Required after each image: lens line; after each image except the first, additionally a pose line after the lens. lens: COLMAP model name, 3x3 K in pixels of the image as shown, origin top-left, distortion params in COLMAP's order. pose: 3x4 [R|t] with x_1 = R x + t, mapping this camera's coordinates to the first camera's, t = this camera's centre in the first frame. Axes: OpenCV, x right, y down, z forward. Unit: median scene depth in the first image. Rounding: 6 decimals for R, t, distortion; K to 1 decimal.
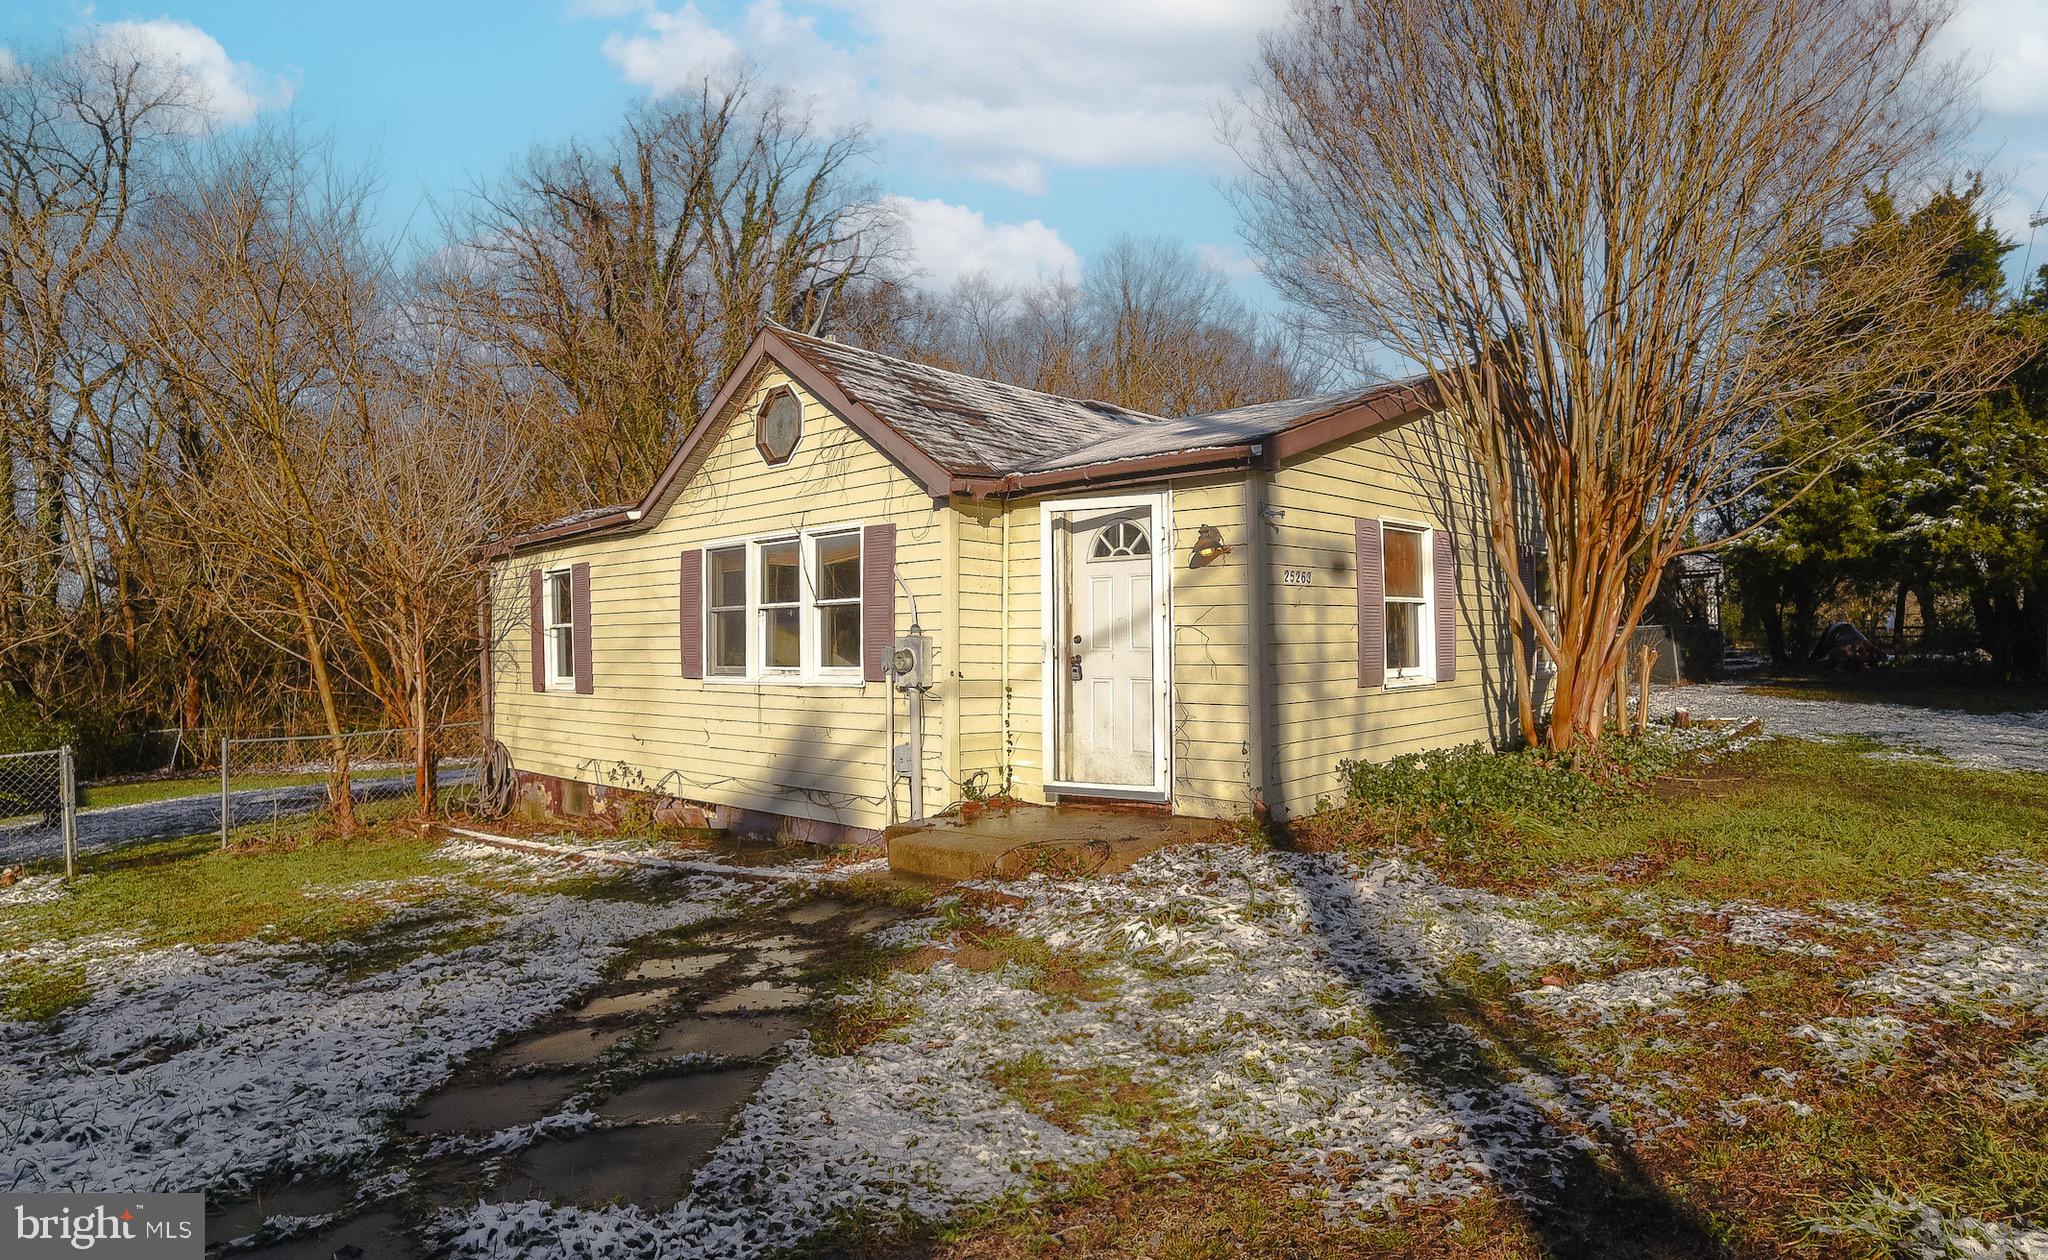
lens RADIAL K [[1114.9, 0, 1024.0], [0, 1114.9, 630.0], [0, 0, 1]] dist [-0.051996, 0.000878]
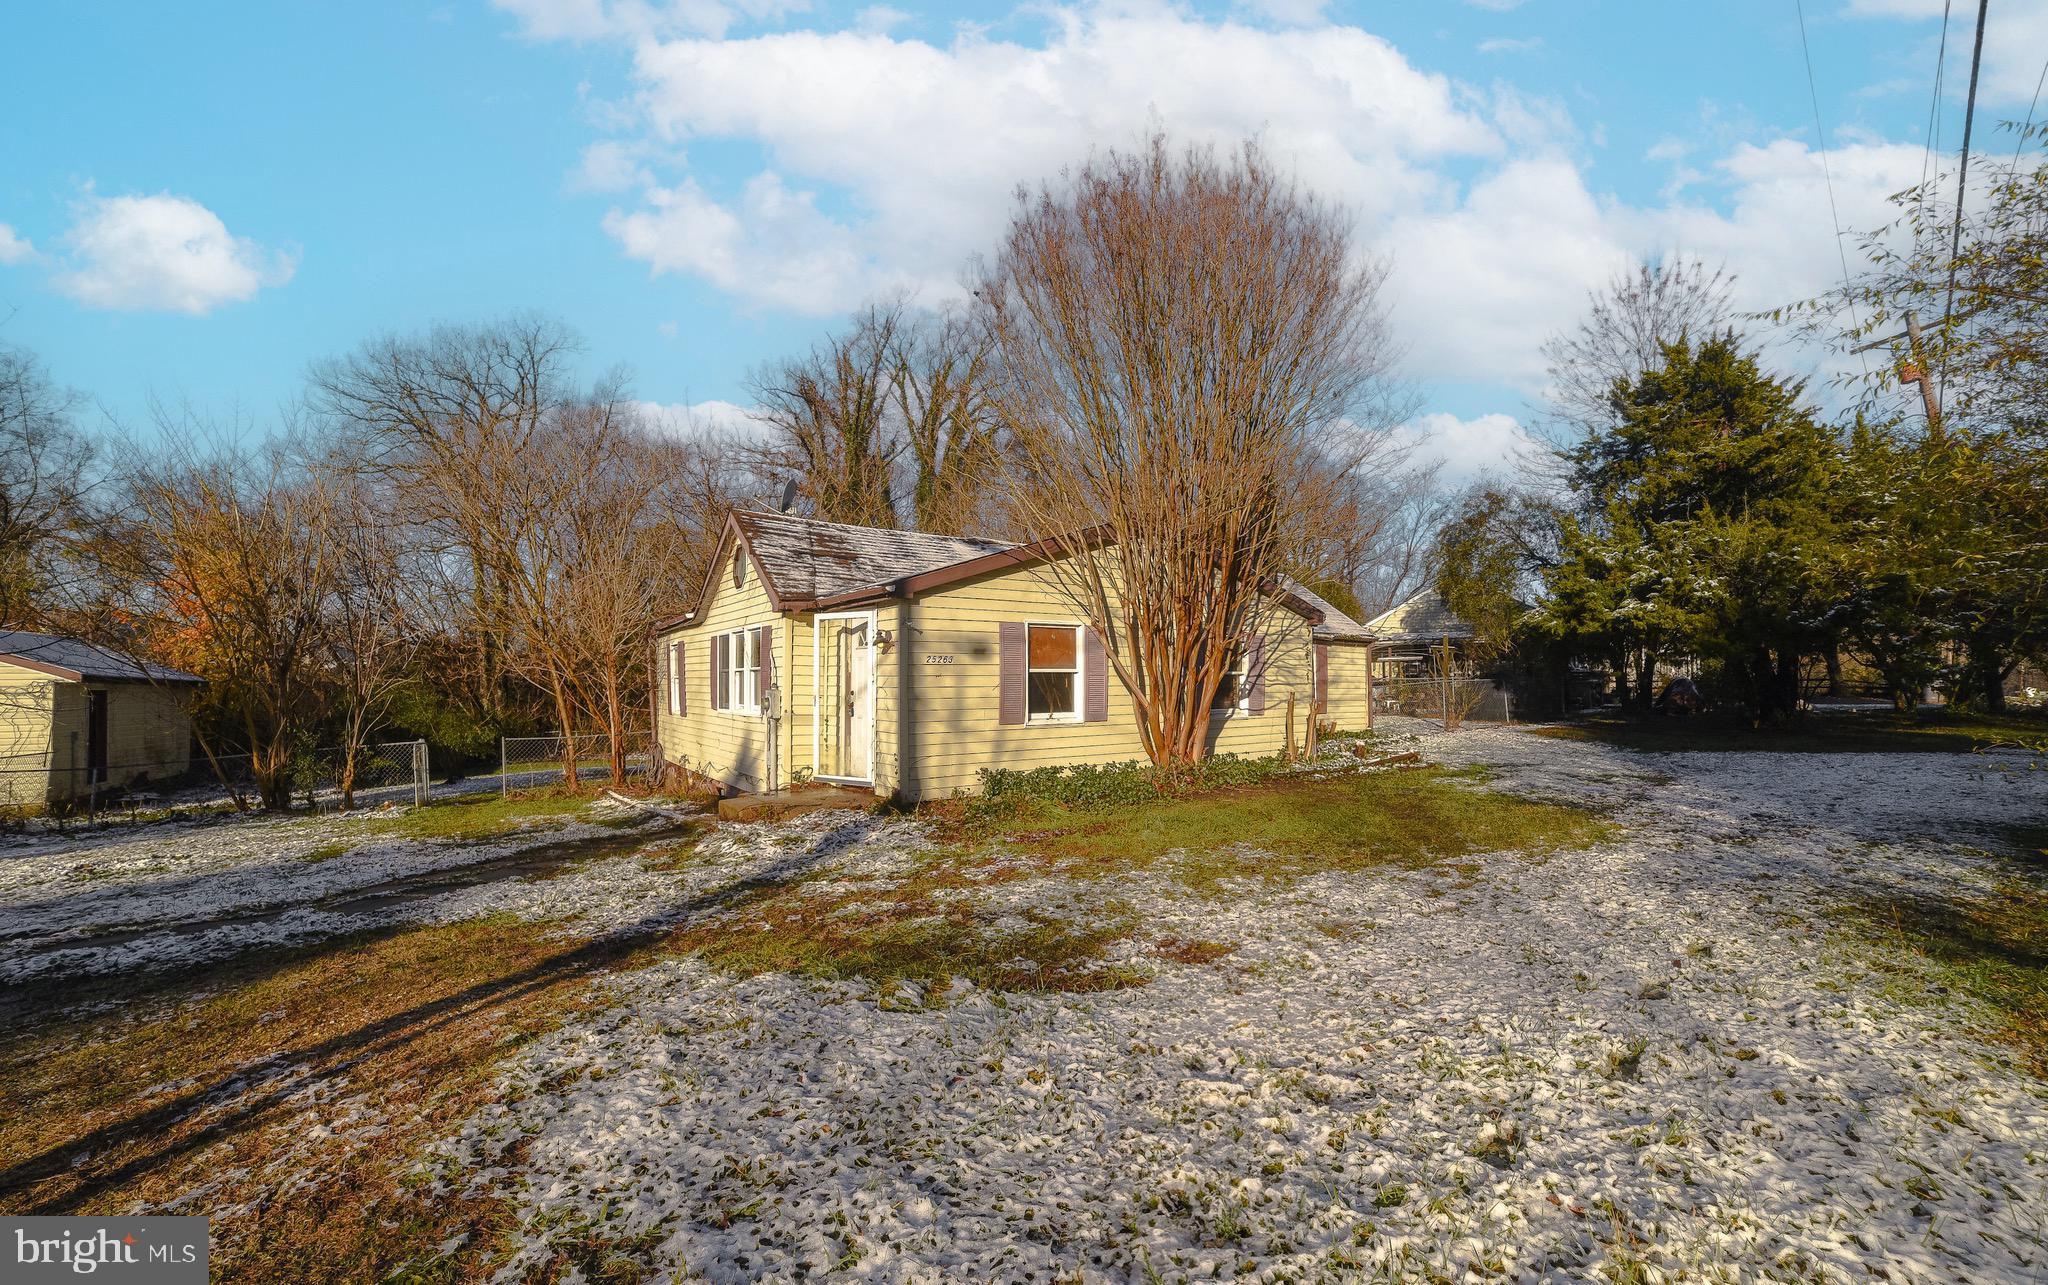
lens RADIAL K [[849.8, 0, 1095.3], [0, 849.8, 670.0], [0, 0, 1]] dist [-0.055649, 0.000004]
pose [[0.982060, 0.006764, -0.188447, 0.613609], [-0.006716, 0.999977, 0.000893, -0.028693], [0.188449, 0.000389, 0.982083, -0.198255]]
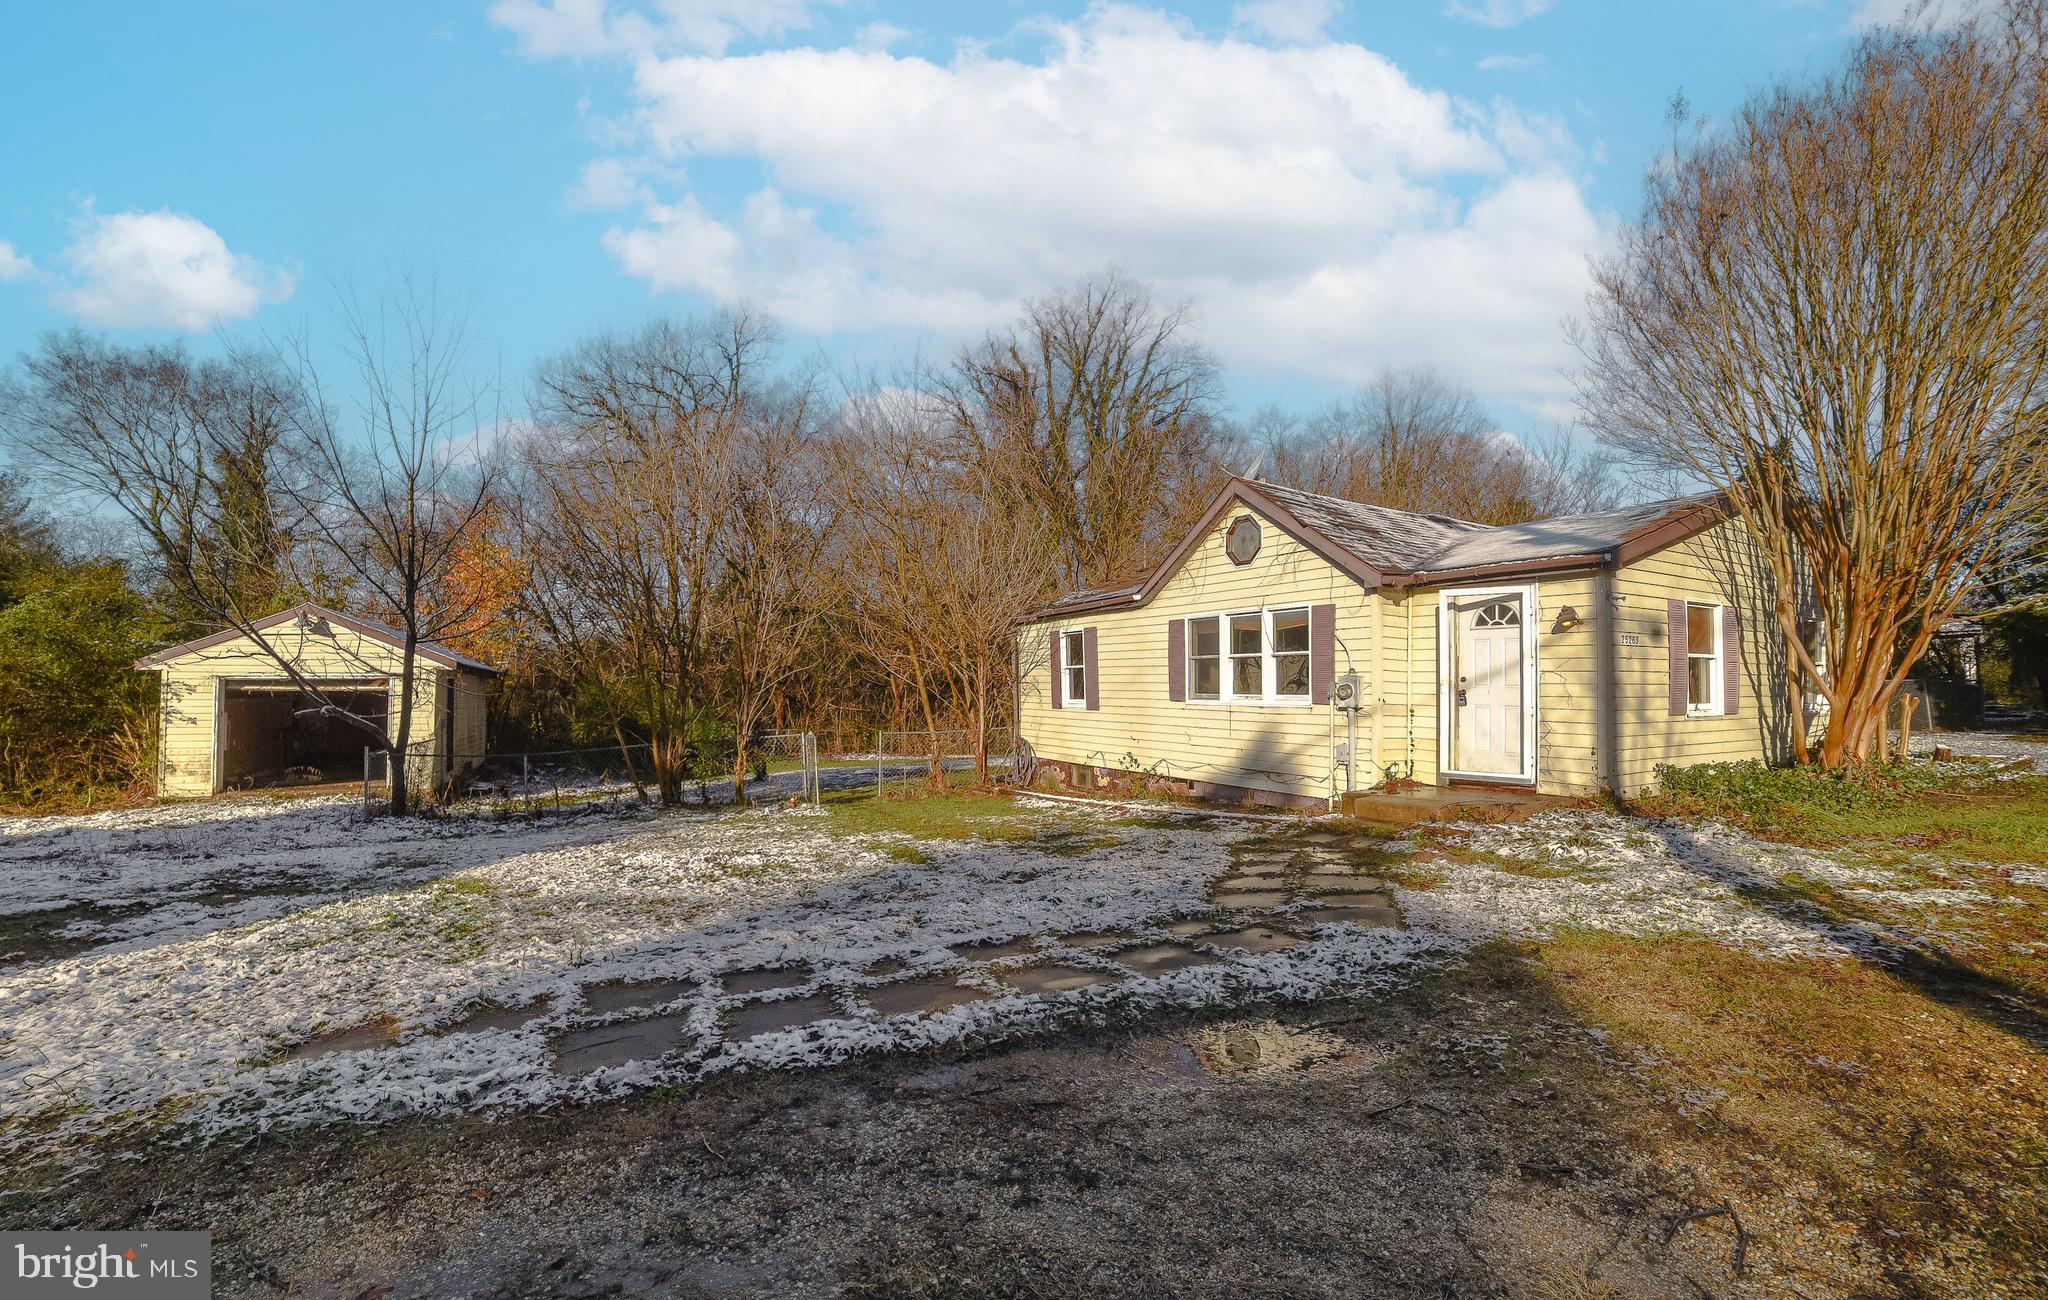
lens RADIAL K [[857.9, 0, 1026.3], [0, 857.9, 681.1], [0, 0, 1]] dist [-0.081698, 0.040876]
pose [[0.959500, 0.017055, -0.281192, -0.185707], [-0.015220, 0.999846, 0.008710, 0.009145], [0.281298, -0.004078, 0.959612, -0.260038]]
